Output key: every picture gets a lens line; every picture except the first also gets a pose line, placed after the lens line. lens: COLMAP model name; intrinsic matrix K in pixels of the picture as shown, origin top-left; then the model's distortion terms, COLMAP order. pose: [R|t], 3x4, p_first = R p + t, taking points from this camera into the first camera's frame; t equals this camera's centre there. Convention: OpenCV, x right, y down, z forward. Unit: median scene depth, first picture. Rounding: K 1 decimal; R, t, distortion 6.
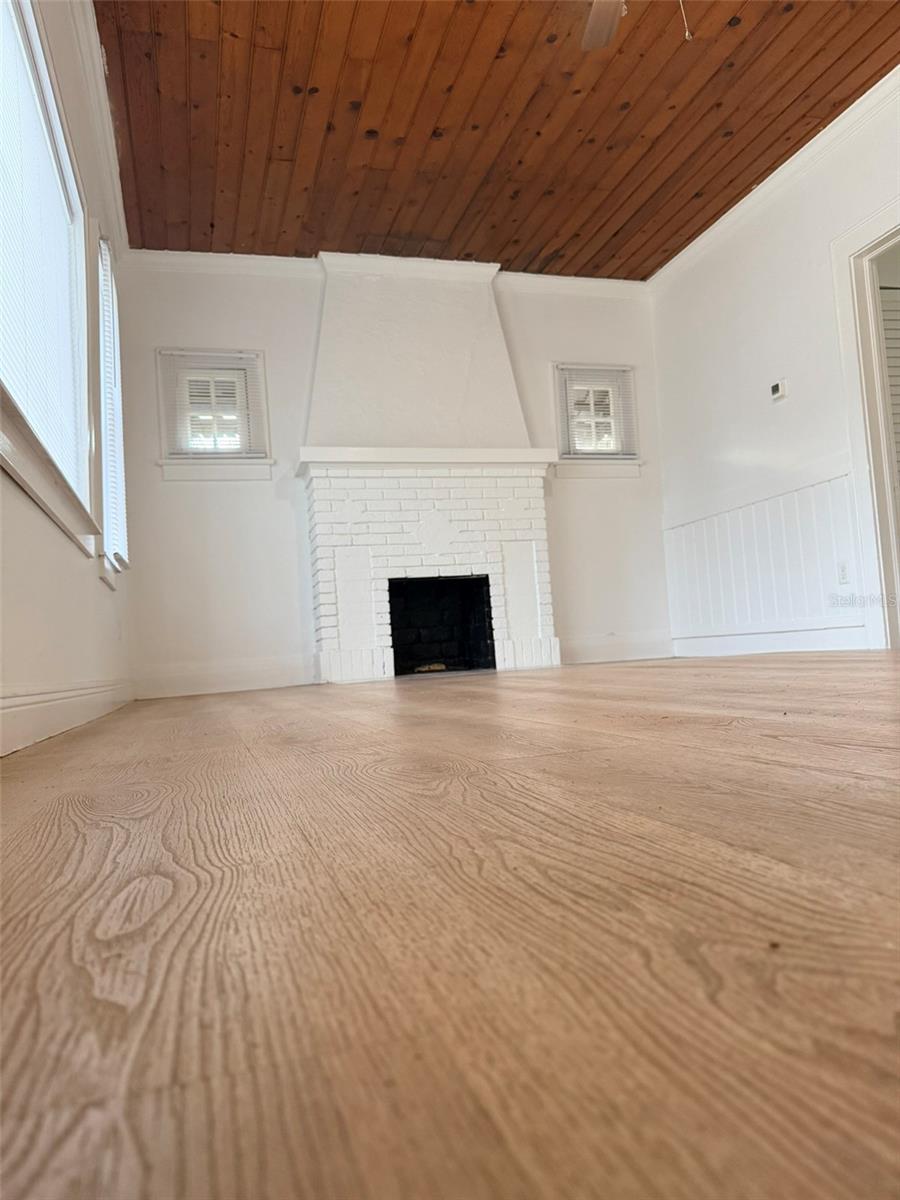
lens RADIAL K [[855.2, 0, 450.8], [0, 855.2, 602.7], [0, 0, 1]] dist [0.029204, -0.067402]
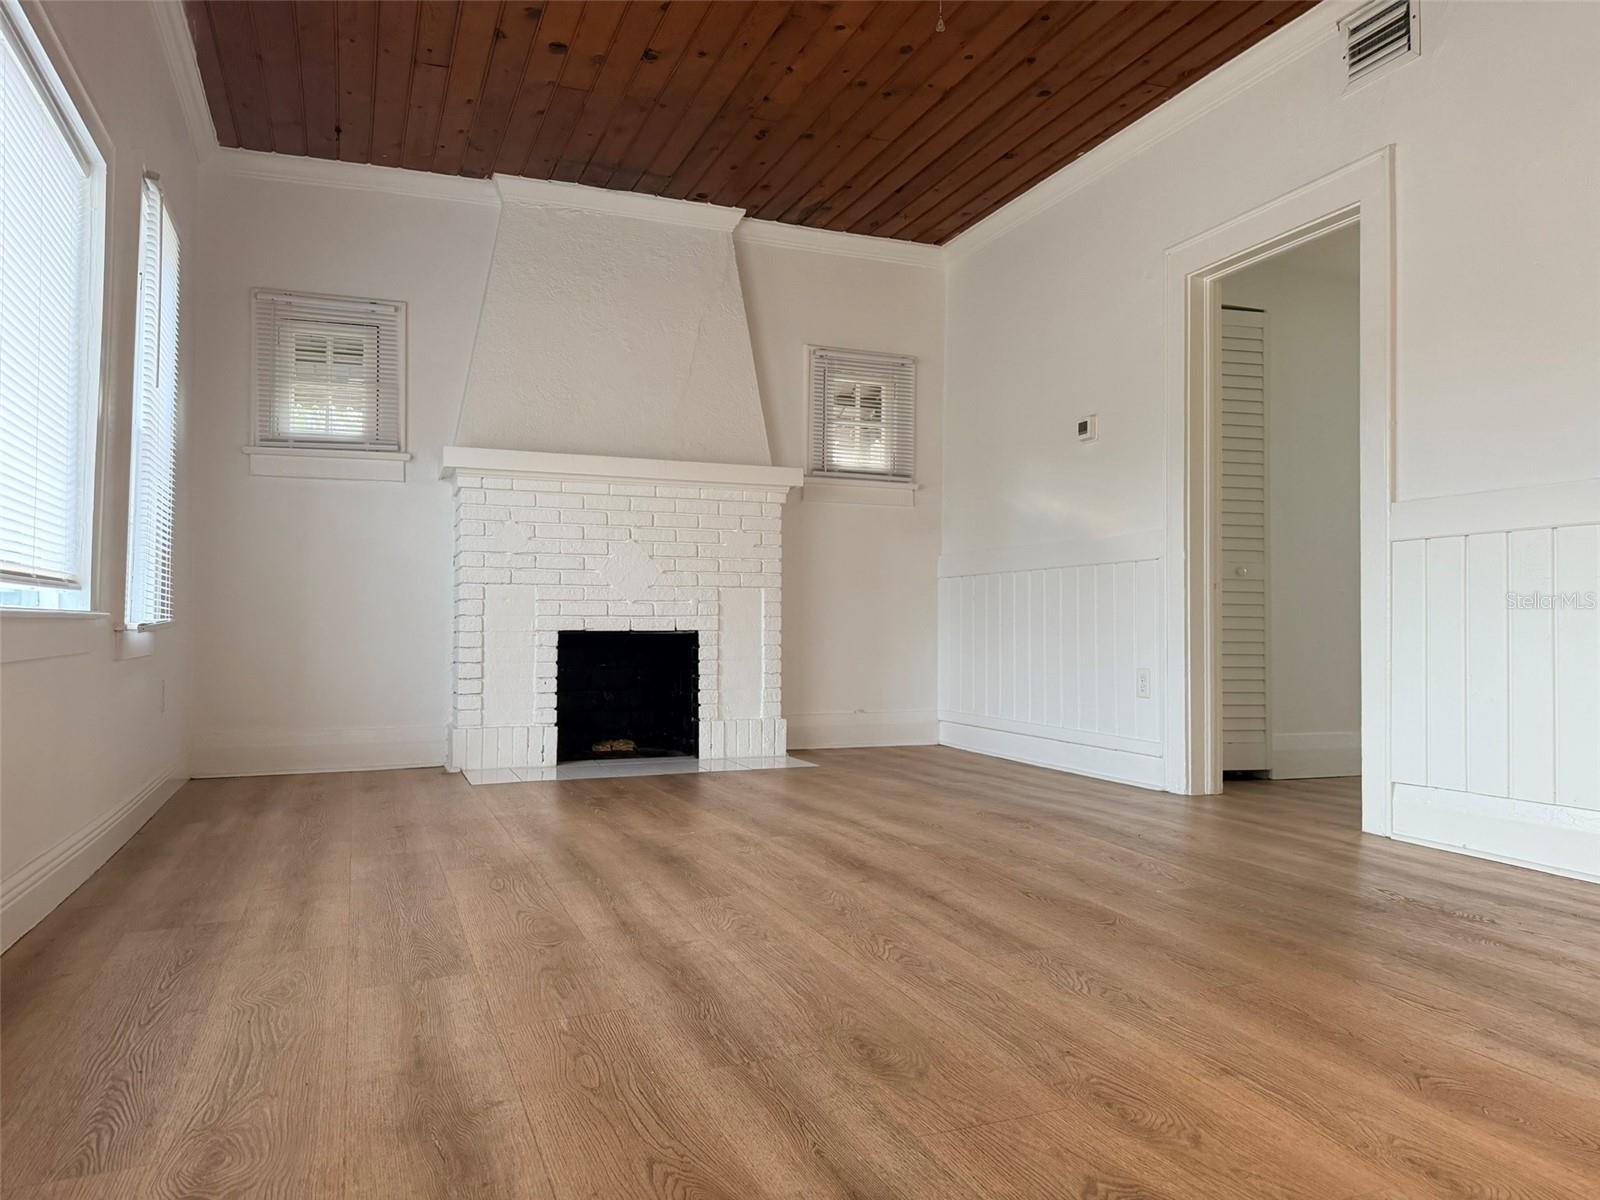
lens RADIAL K [[1140.3, 0, 800.0], [0, 1140.3, 600.0], [0, 0, 1]] dist [0.029204, -0.067402]
pose [[0.993754, 0.071492, 0.085681, 0.047272], [-0.073759, 0.996997, 0.023595, -0.093267], [-0.083737, -0.029768, 0.996043, 0.007155]]
